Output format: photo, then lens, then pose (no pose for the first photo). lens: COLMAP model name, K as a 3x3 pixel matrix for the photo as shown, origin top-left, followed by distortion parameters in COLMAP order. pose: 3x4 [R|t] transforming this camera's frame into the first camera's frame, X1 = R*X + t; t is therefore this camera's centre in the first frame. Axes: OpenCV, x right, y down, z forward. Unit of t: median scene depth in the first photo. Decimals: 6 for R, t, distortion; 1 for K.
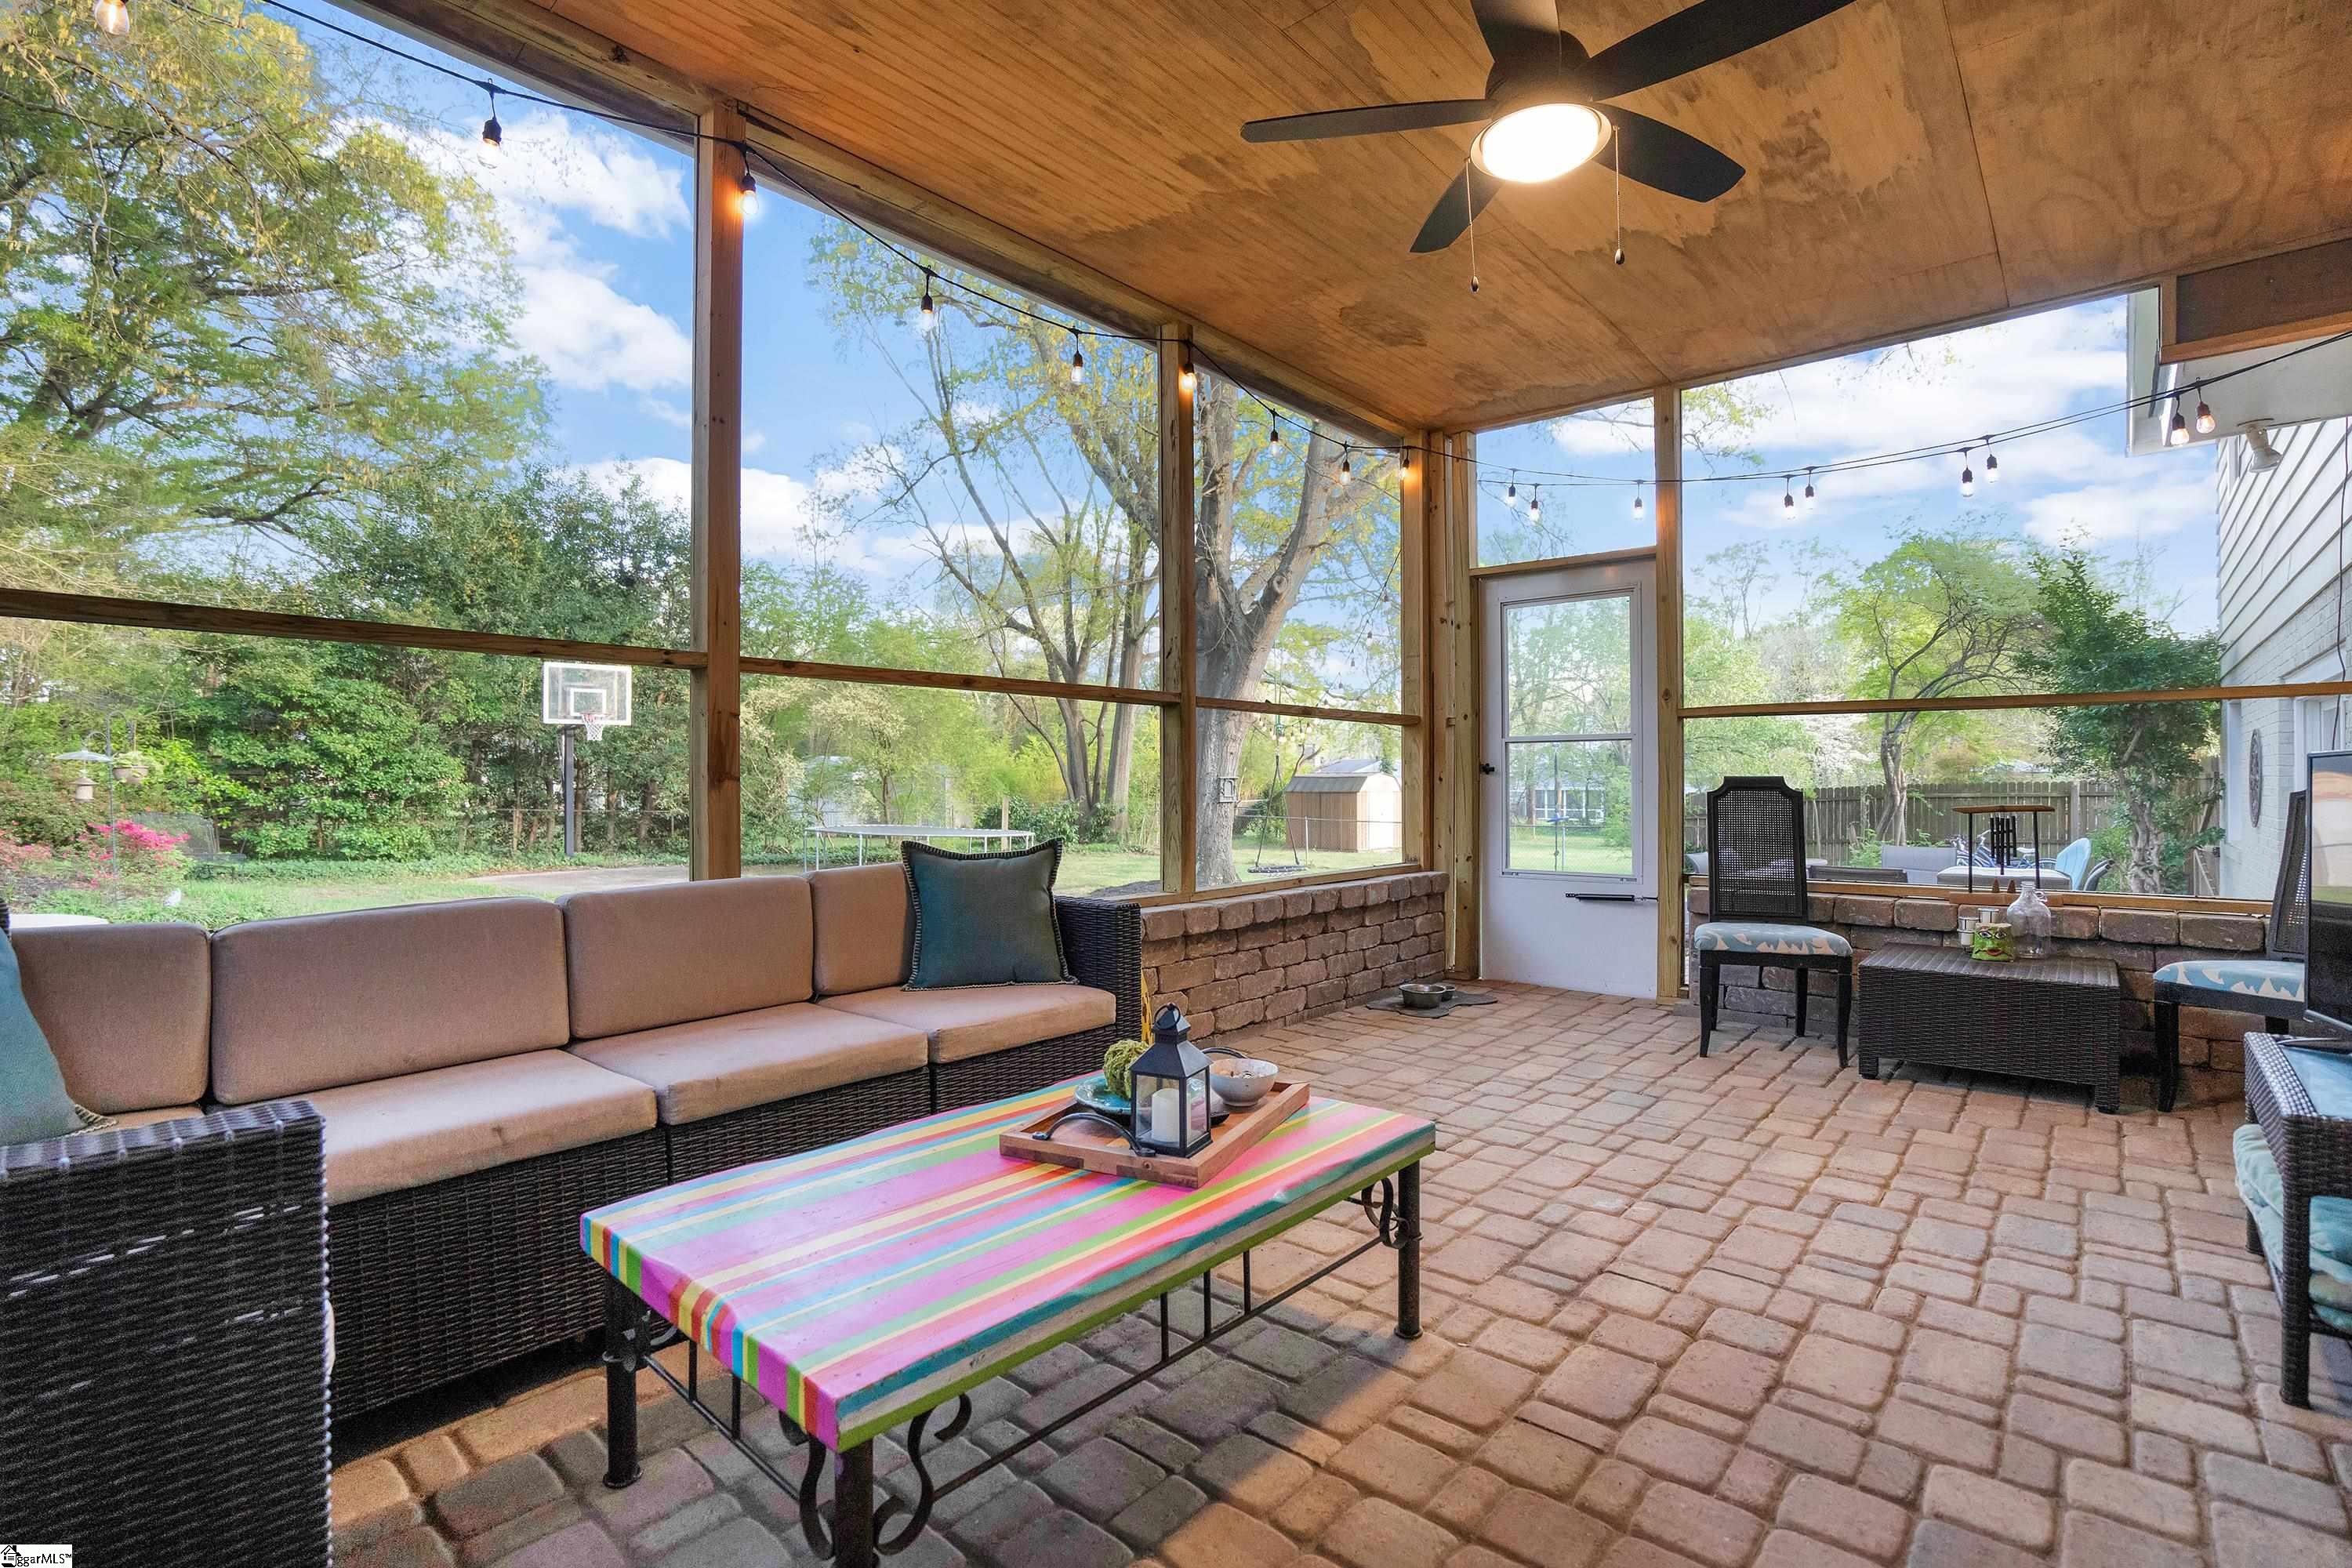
lens RADIAL K [[1083.1, 0, 1178.5], [0, 1083.1, 790.9], [0, 0, 1]] dist [-0.030803, 0.009390]
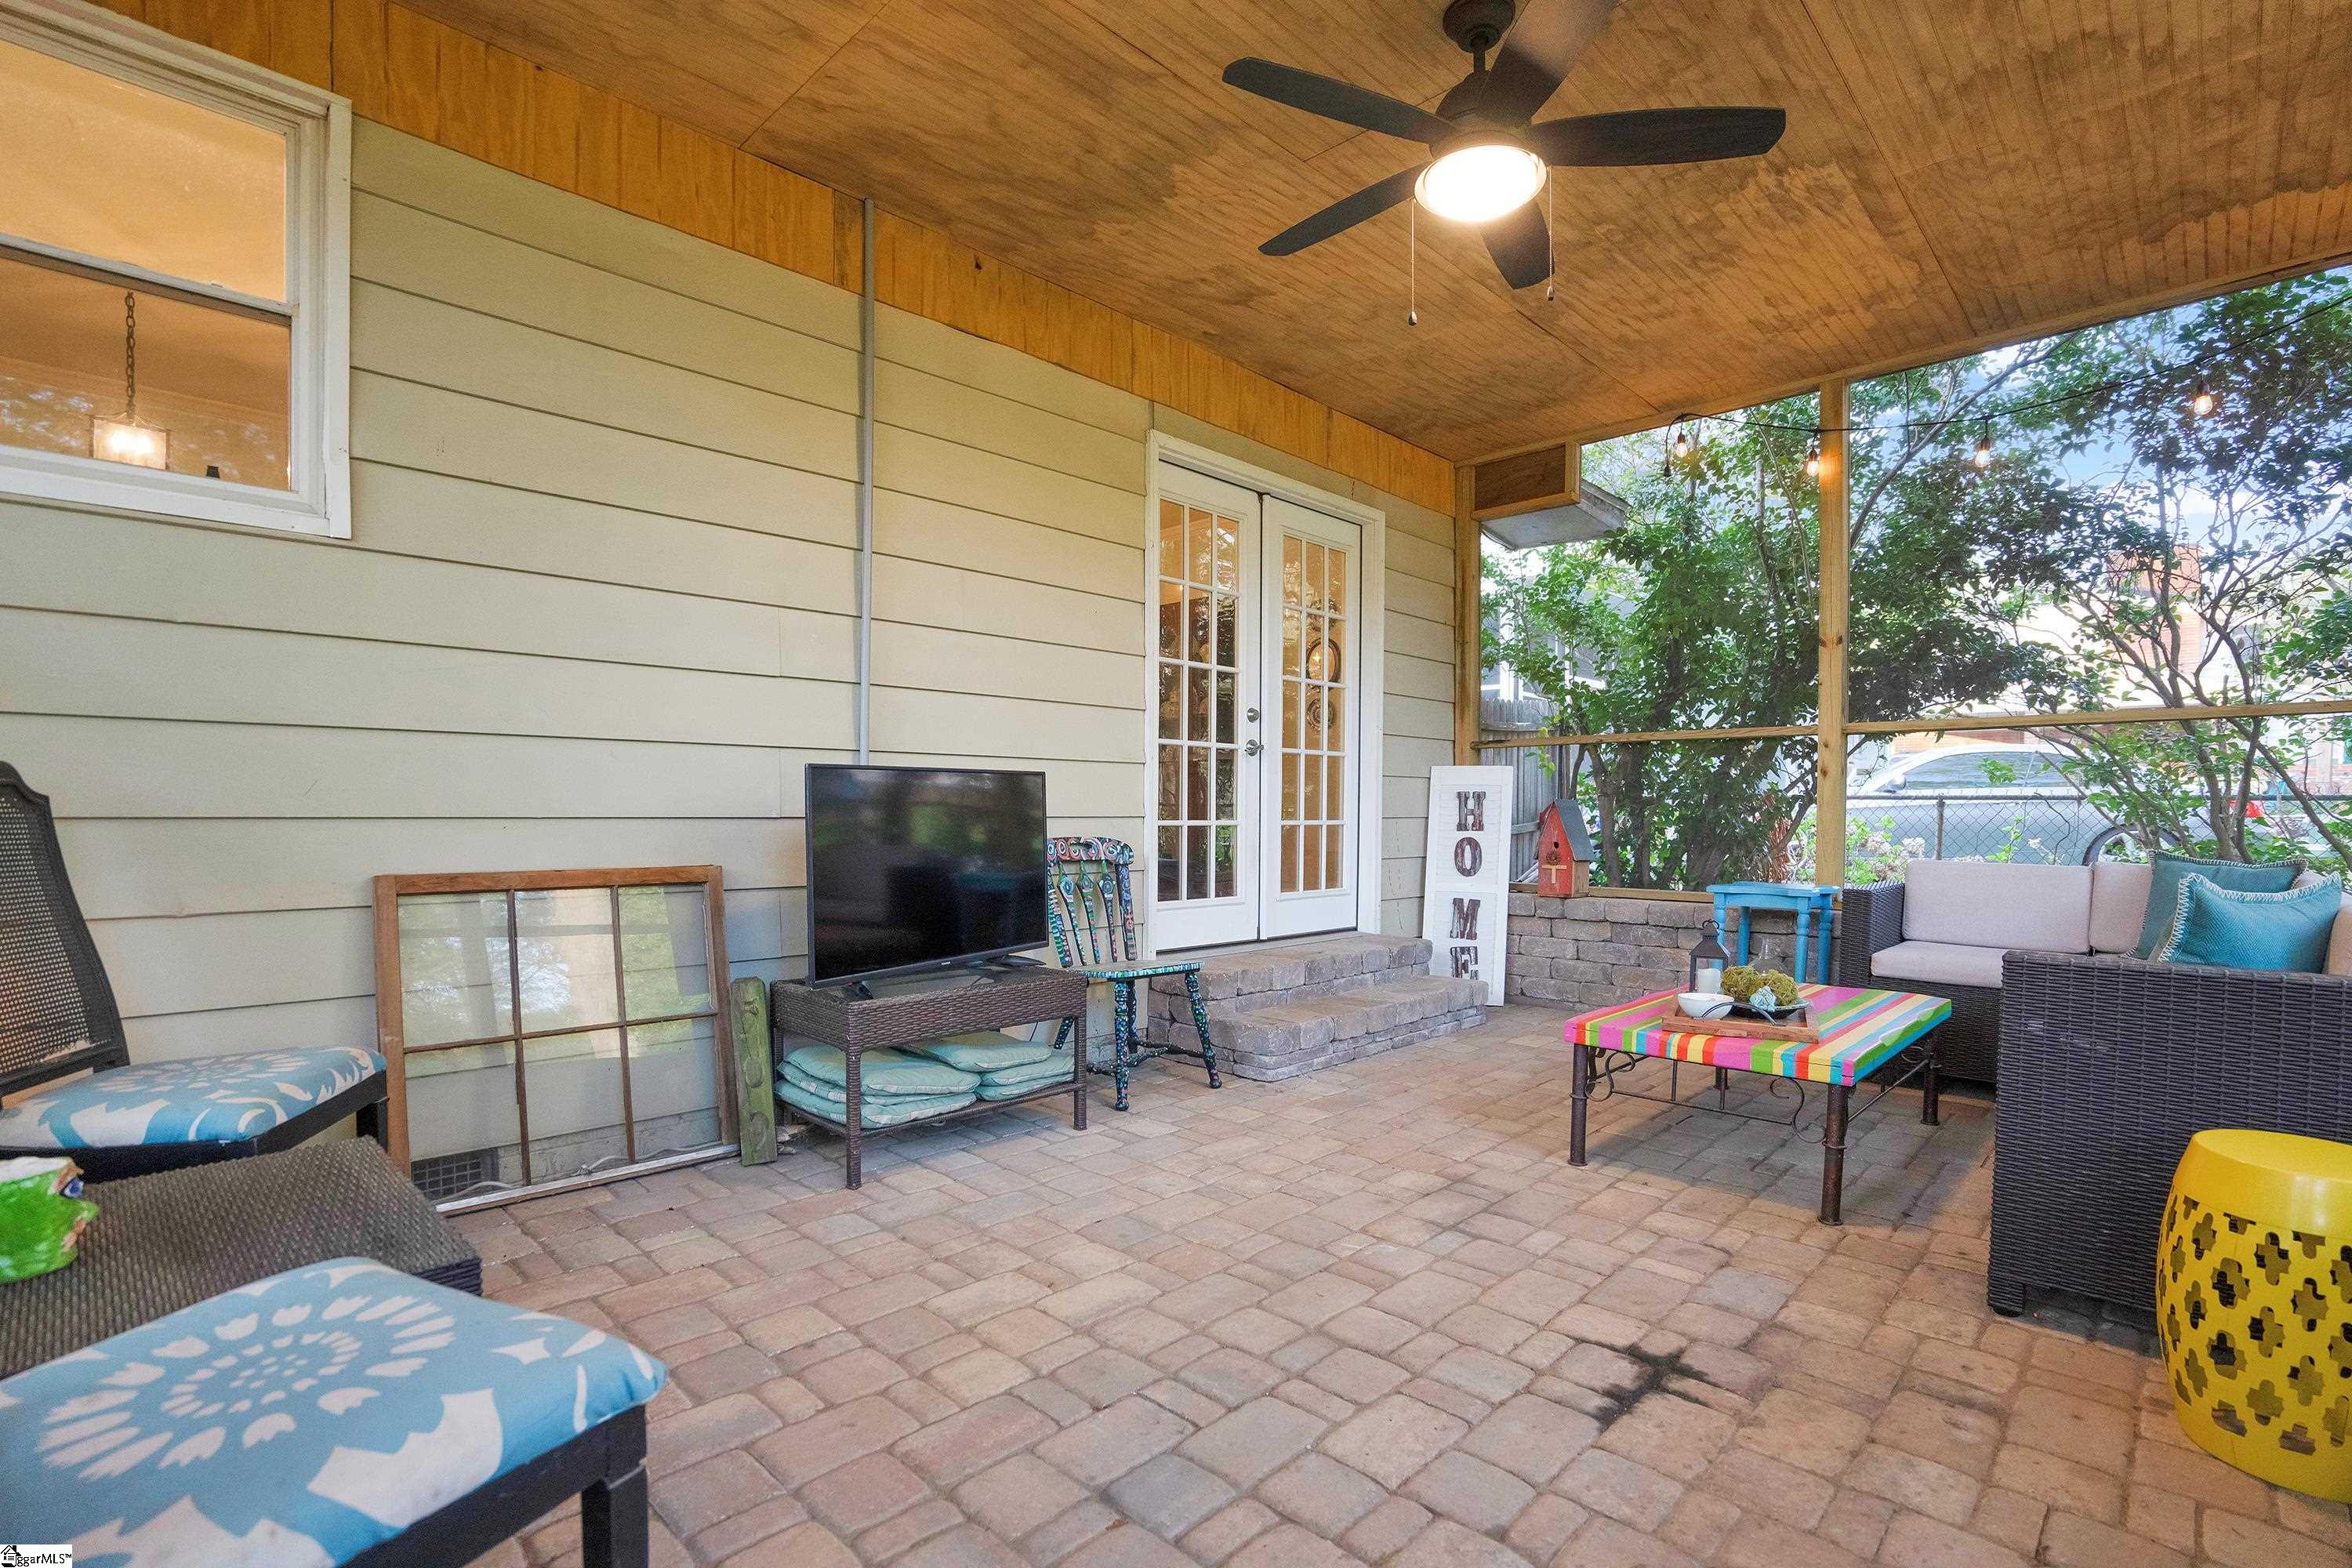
lens RADIAL K [[1083.1, 0, 1178.5], [0, 1083.1, 790.9], [0, 0, 1]] dist [-0.030803, 0.009390]
pose [[-0.998767, -0.007530, 0.049075, 0.460434], [-0.007624, 0.999969, -0.001730, -0.002633], [-0.049061, -0.002102, -0.998794, 1.665813]]
